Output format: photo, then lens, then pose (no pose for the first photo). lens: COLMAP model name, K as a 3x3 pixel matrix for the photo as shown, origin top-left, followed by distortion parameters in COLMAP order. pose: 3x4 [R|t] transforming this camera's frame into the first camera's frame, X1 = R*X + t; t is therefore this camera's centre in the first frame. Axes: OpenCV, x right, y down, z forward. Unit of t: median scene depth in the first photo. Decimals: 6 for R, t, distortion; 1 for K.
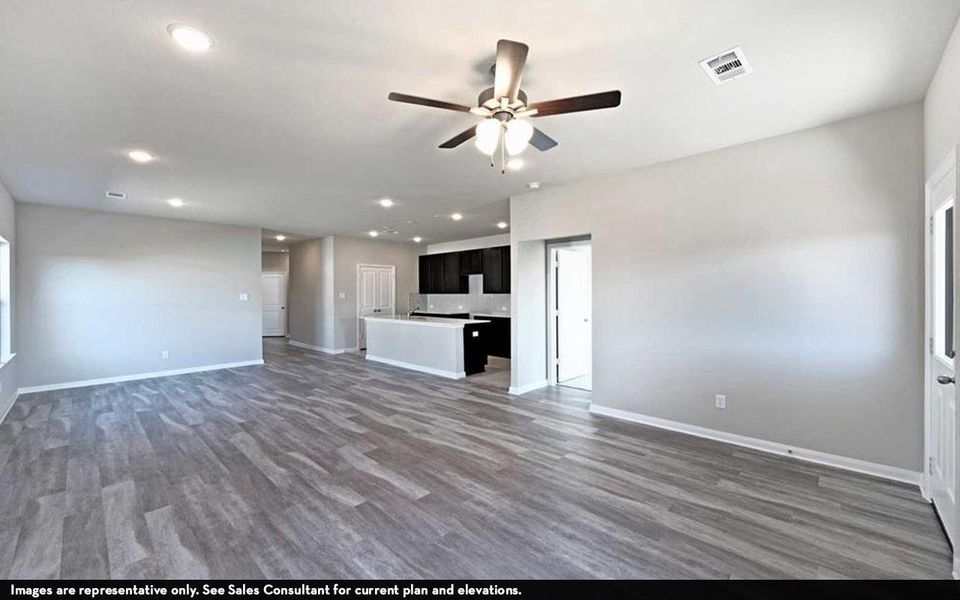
lens RADIAL K [[376.1, 0, 486.6], [0, 376.1, 295.3], [0, 0, 1]] dist [0.000944, -0.000044]
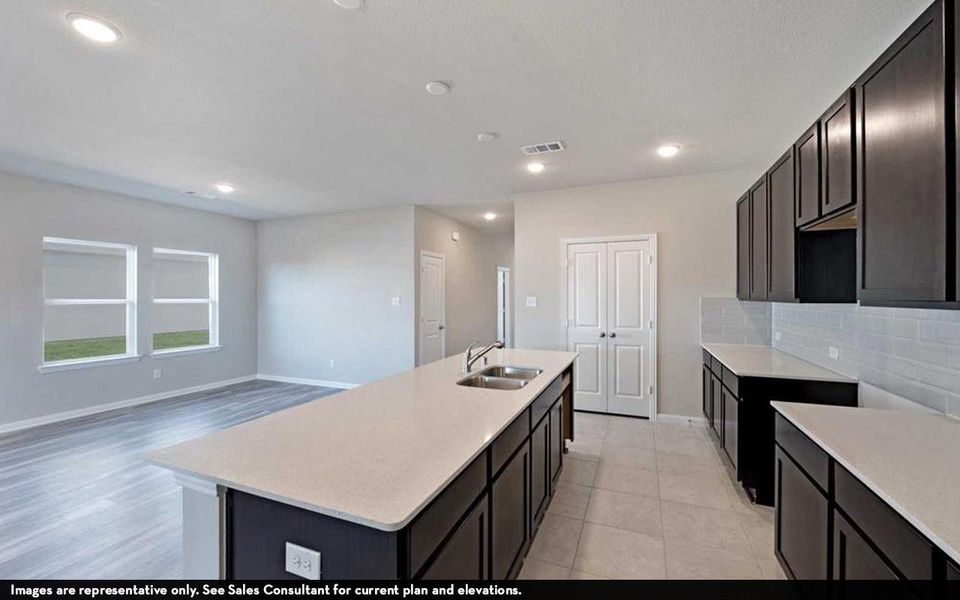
lens RADIAL K [[385.3, 0, 477.1], [0, 385.3, 298.2], [0, 0, 1]] dist [-0.002150, -0.000317]
pose [[0.346581, 0.009118, -0.937976, 0.291857], [-0.007607, 0.999947, 0.006910, -0.020492], [0.937989, 0.004740, 0.346632, 2.033945]]
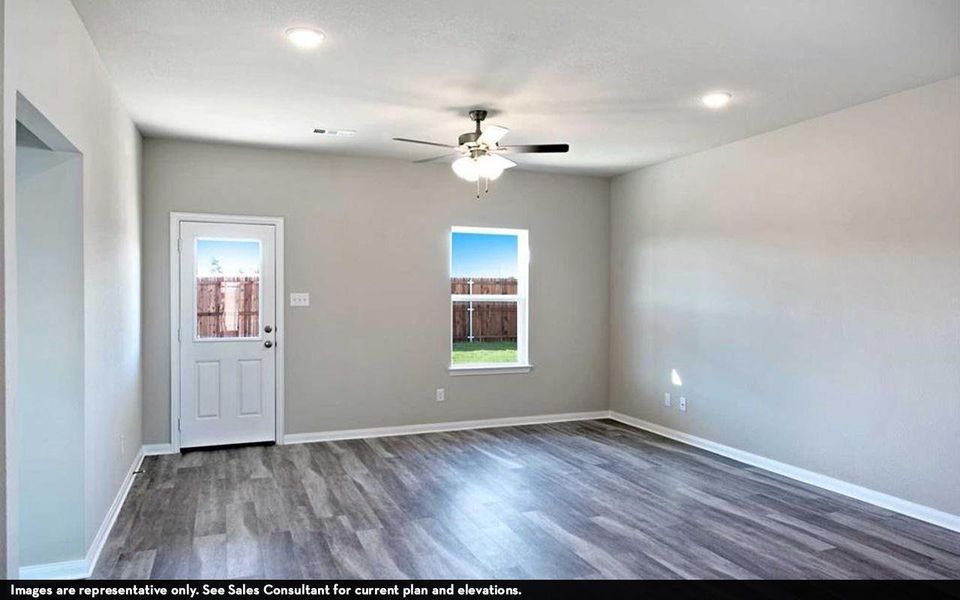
lens RADIAL K [[653.3, 0, 492.5], [0, 653.3, 302.1], [0, 0, 1]] dist [0.033312, -0.000591]
pose [[-0.910604, -0.002763, 0.413271, -0.606150], [0.005235, 0.999820, 0.018220, -0.014867], [-0.413248, 0.018755, -0.910426, 2.018656]]
